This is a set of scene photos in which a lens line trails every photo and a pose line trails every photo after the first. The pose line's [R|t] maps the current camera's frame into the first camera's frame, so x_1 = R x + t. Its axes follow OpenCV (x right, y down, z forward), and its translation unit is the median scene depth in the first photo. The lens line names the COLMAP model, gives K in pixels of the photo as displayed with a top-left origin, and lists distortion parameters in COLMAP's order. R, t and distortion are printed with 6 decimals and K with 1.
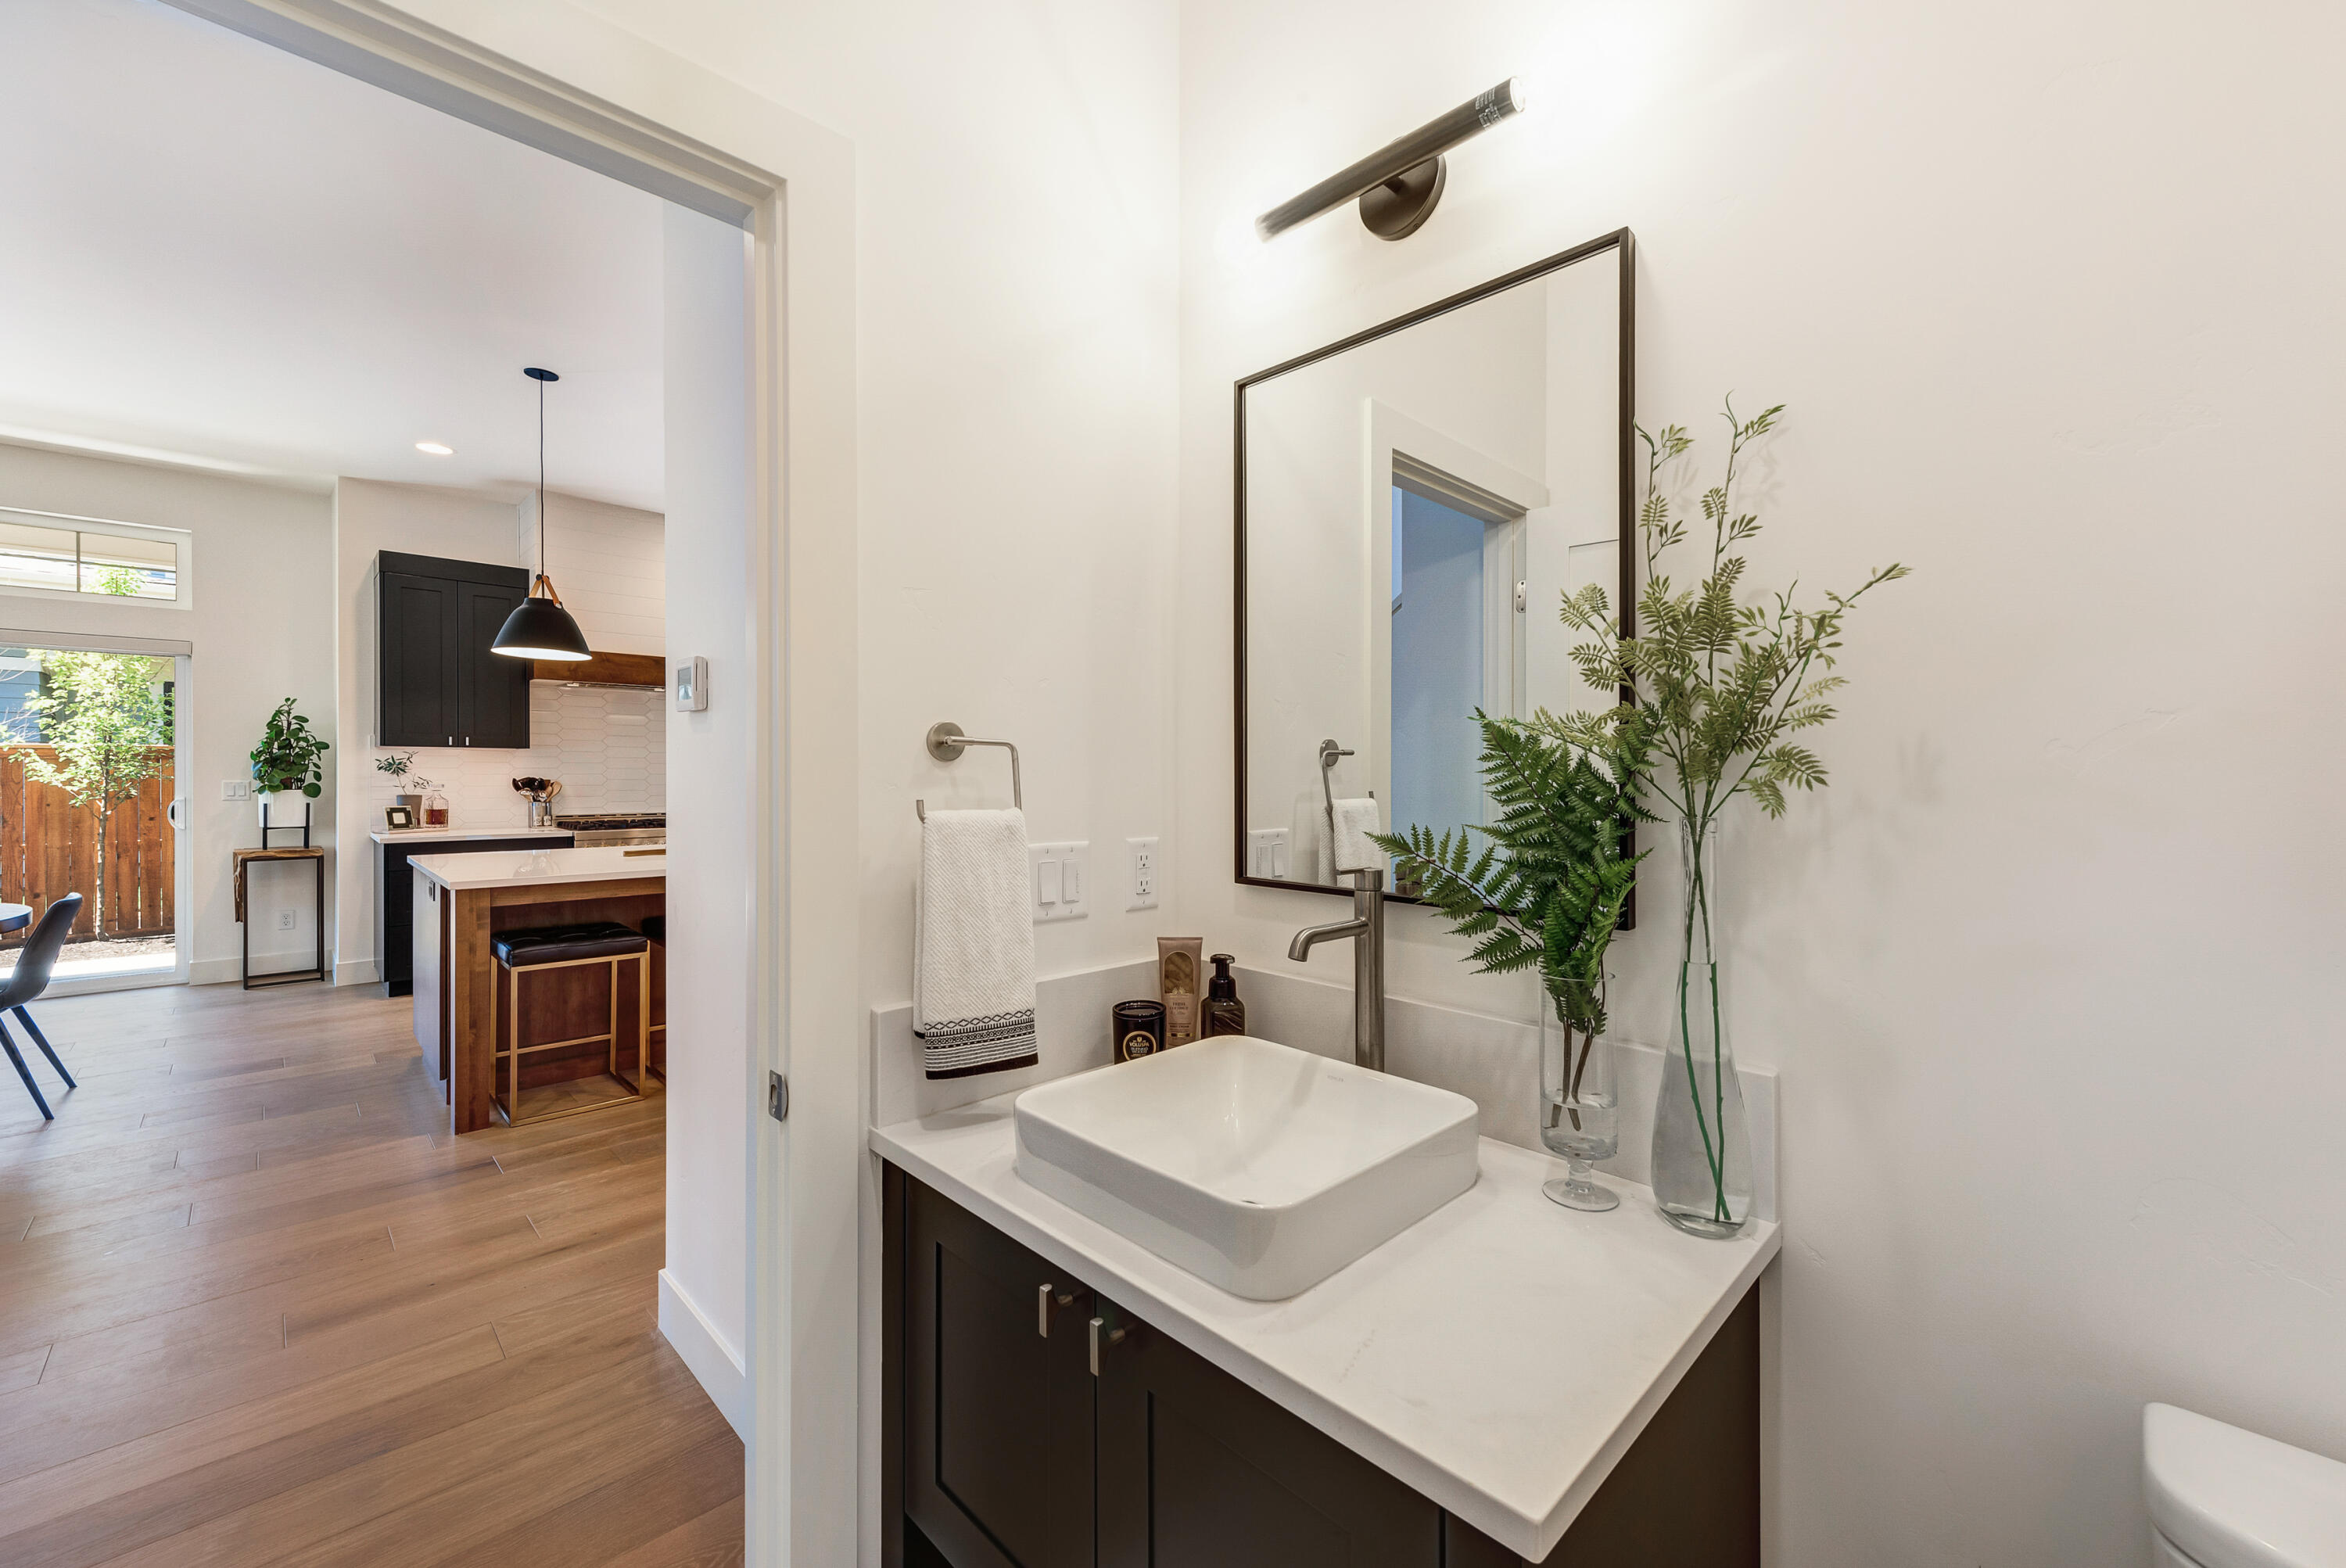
lens RADIAL K [[934.4, 0, 1200.7], [0, 934.4, 769.2], [0, 0, 1]] dist [0.002297, -0.000843]
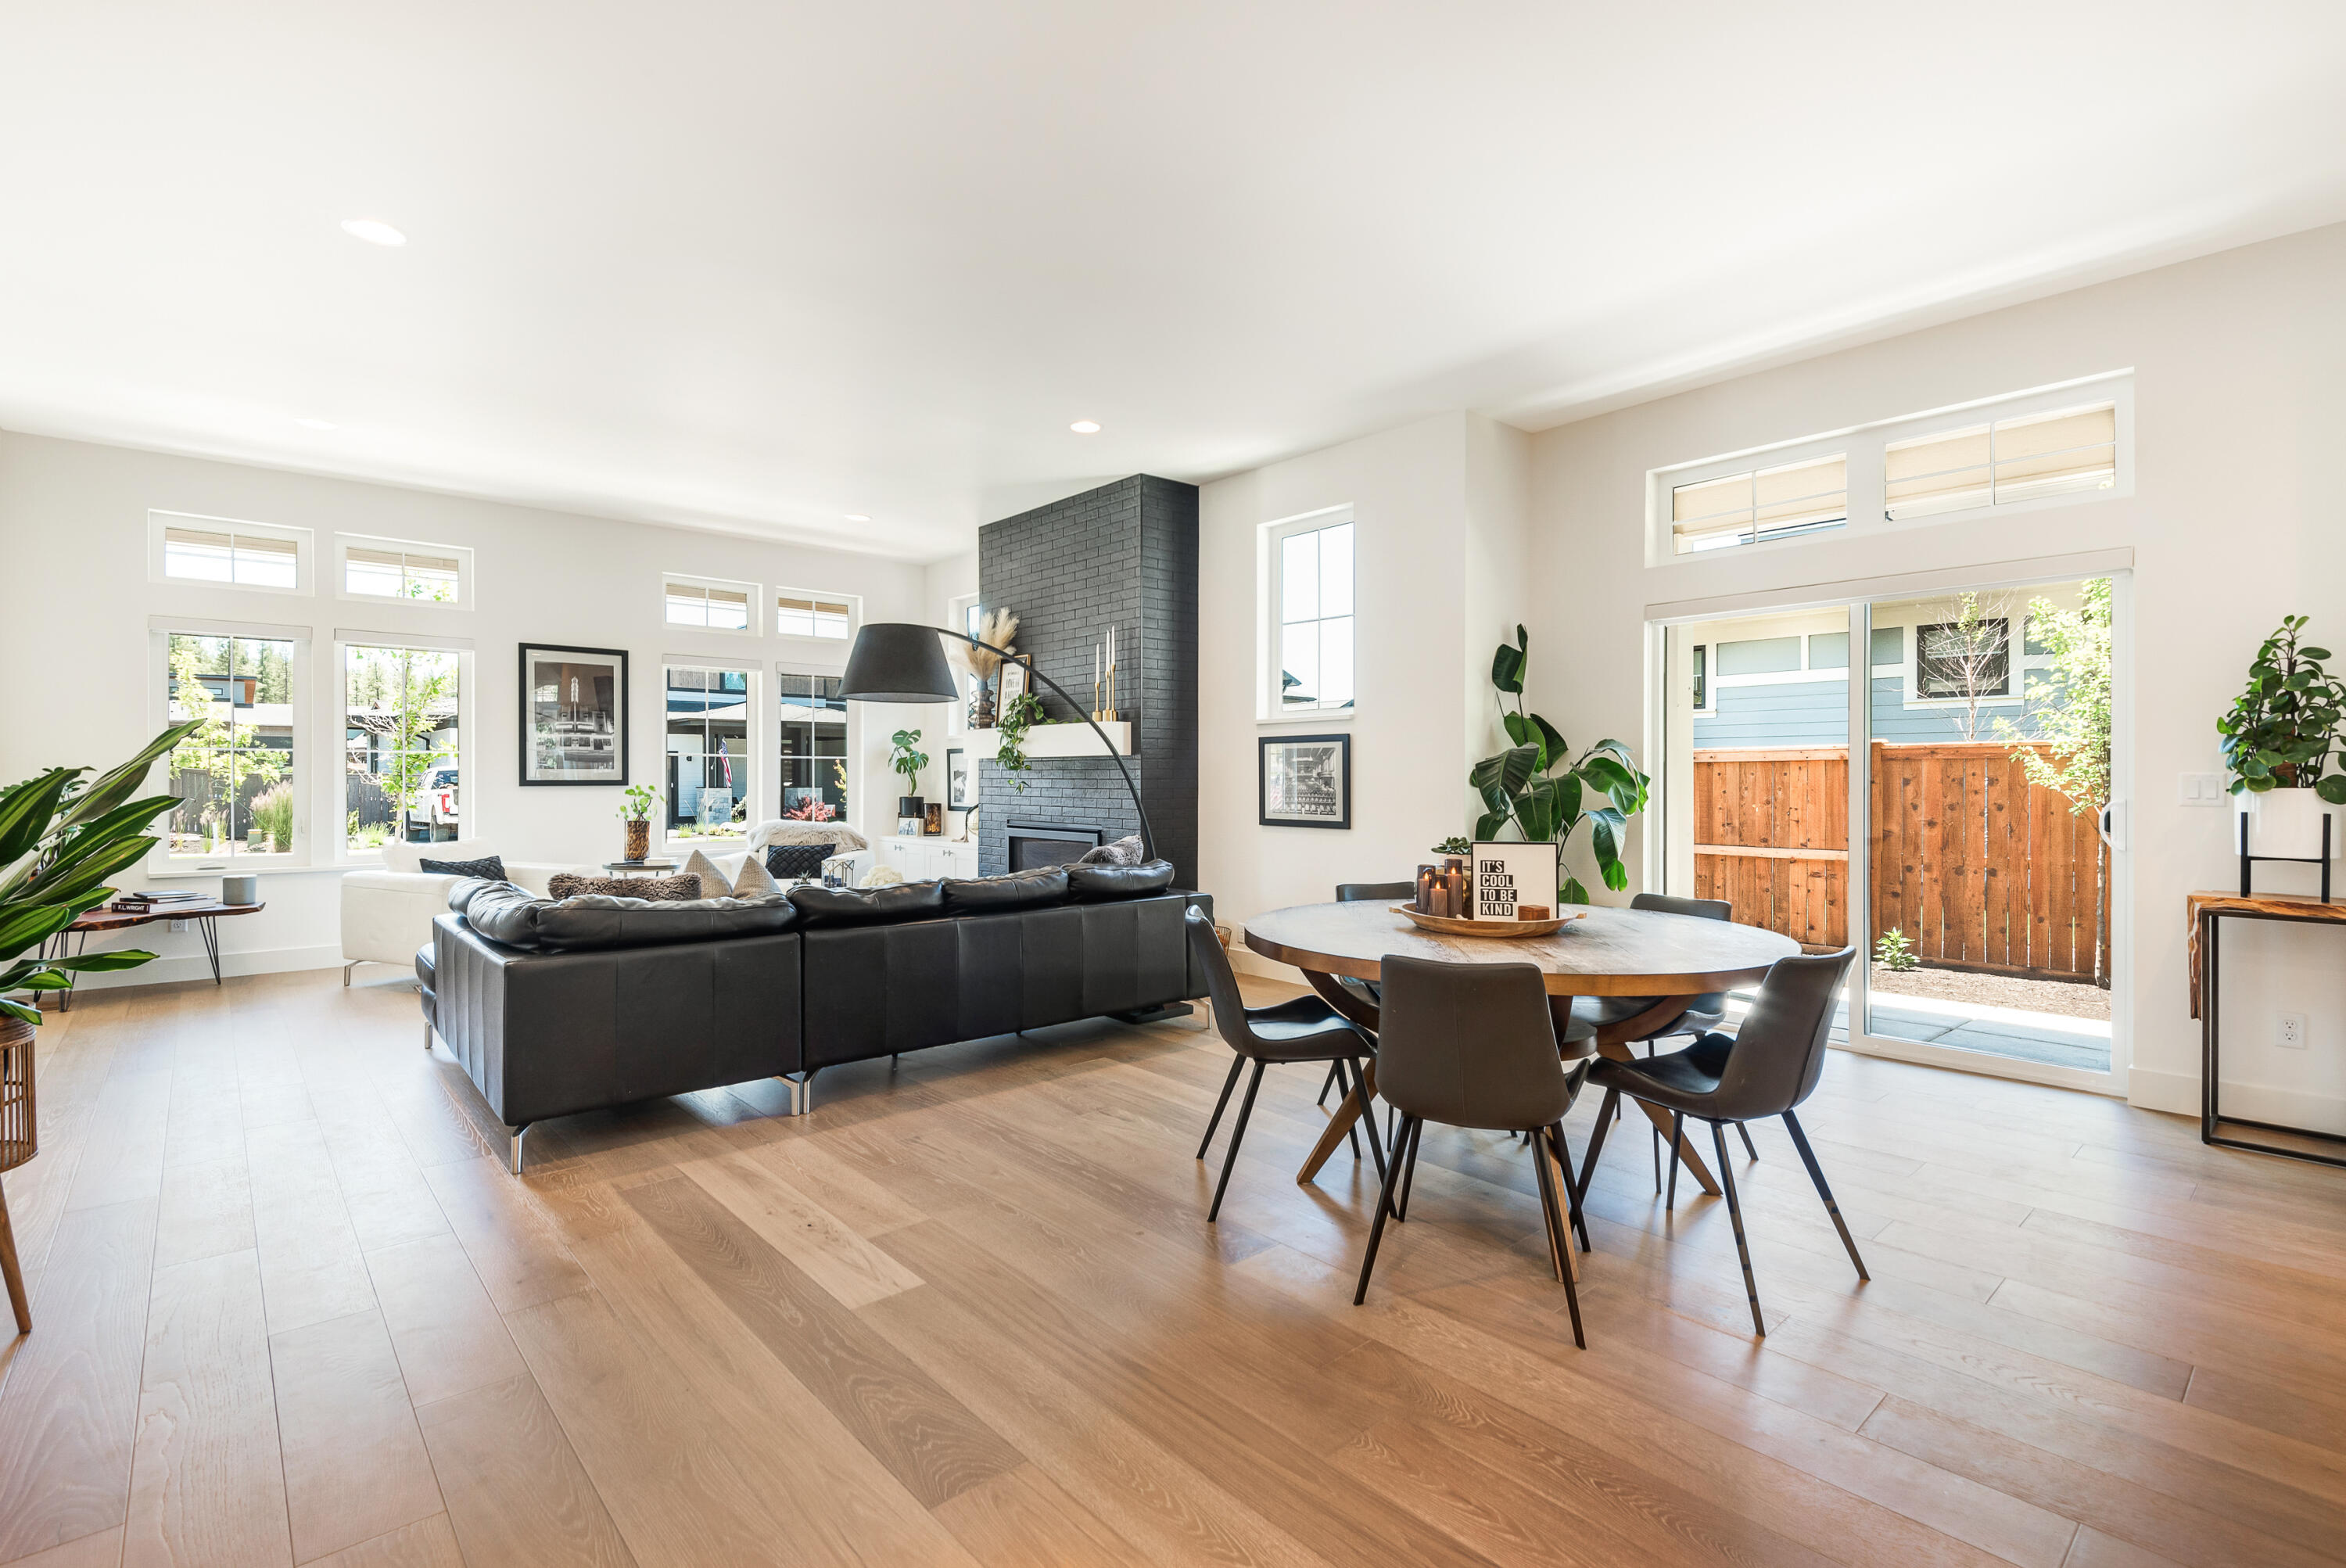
lens RADIAL K [[1077.5, 0, 1177.7], [0, 1077.5, 784.0], [0, 0, 1]] dist [0.023899, -0.011695]
pose [[-0.052283, -0.000109, -0.998632, -0.321348], [-0.002862, 0.999996, 0.000041, 0.021585], [0.998628, 0.002861, -0.052283, 0.399698]]
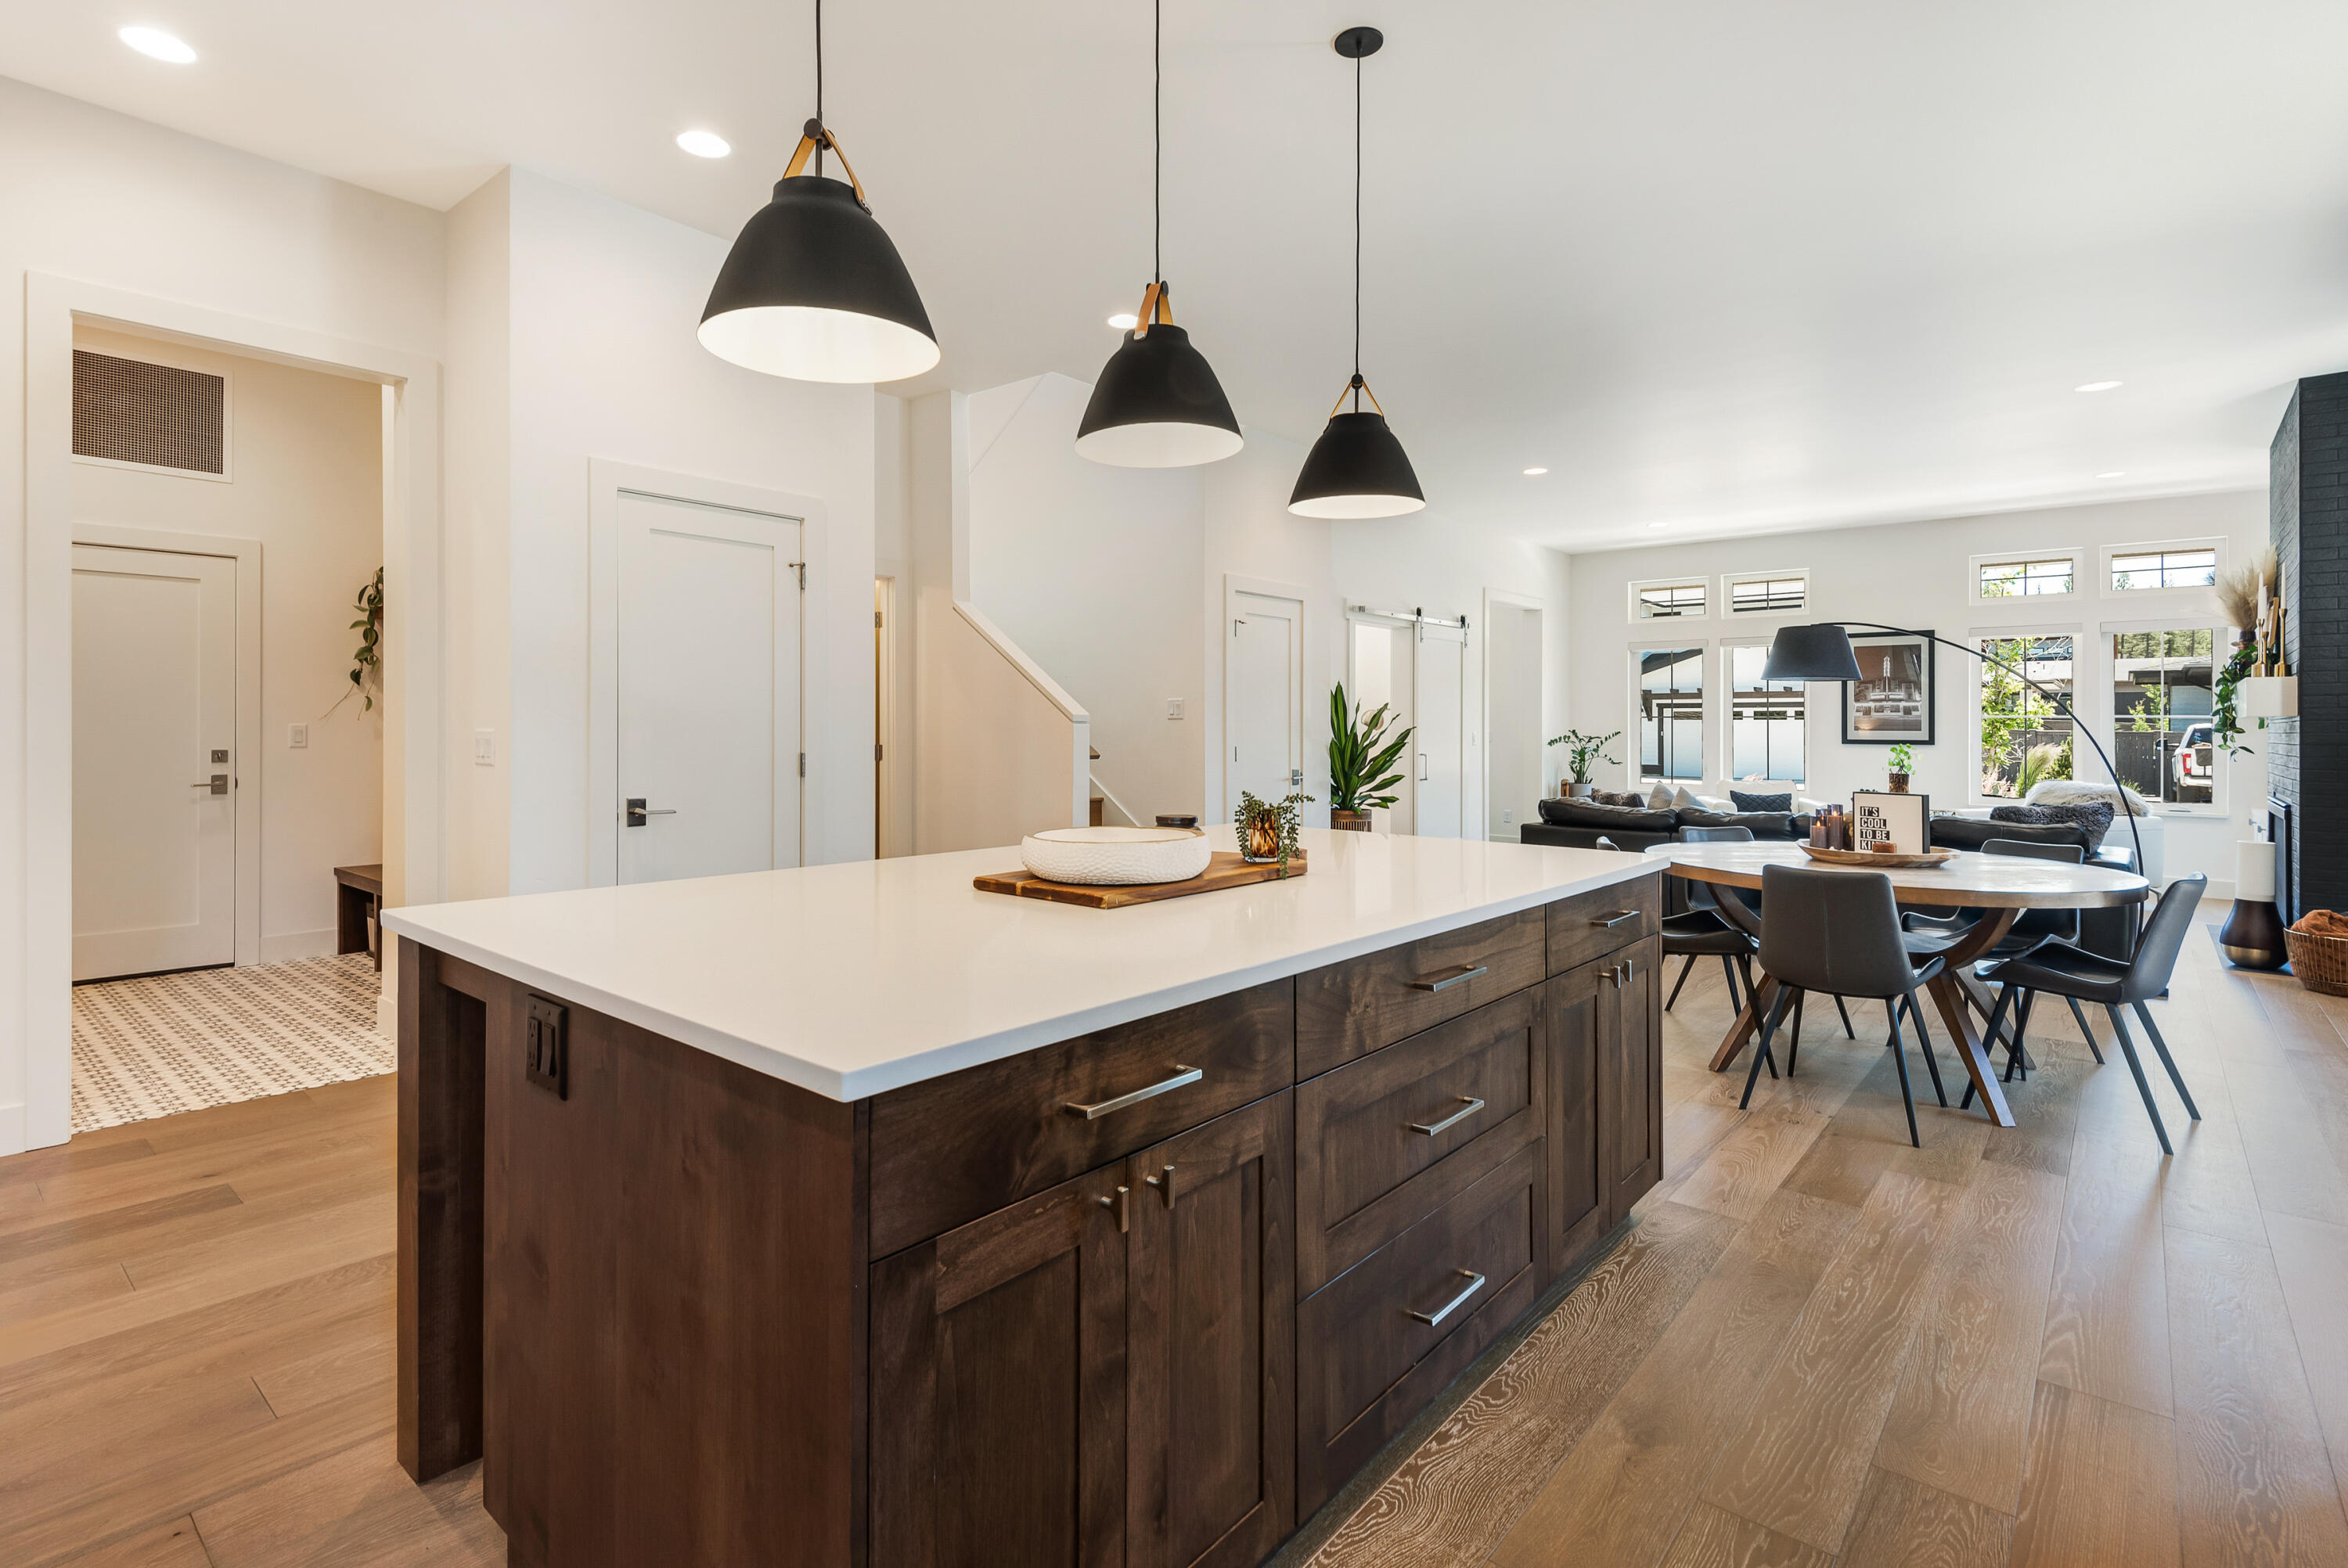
lens RADIAL K [[1144.2, 0, 1147.7], [0, 1144.2, 732.2], [0, 0, 1]] dist [0.003958, -0.000588]
pose [[-0.996432, -0.013757, -0.083271, -0.354646], [-0.014217, 0.999887, 0.004939, 0.014611], [0.083193, 0.006105, -0.996515, 1.224231]]
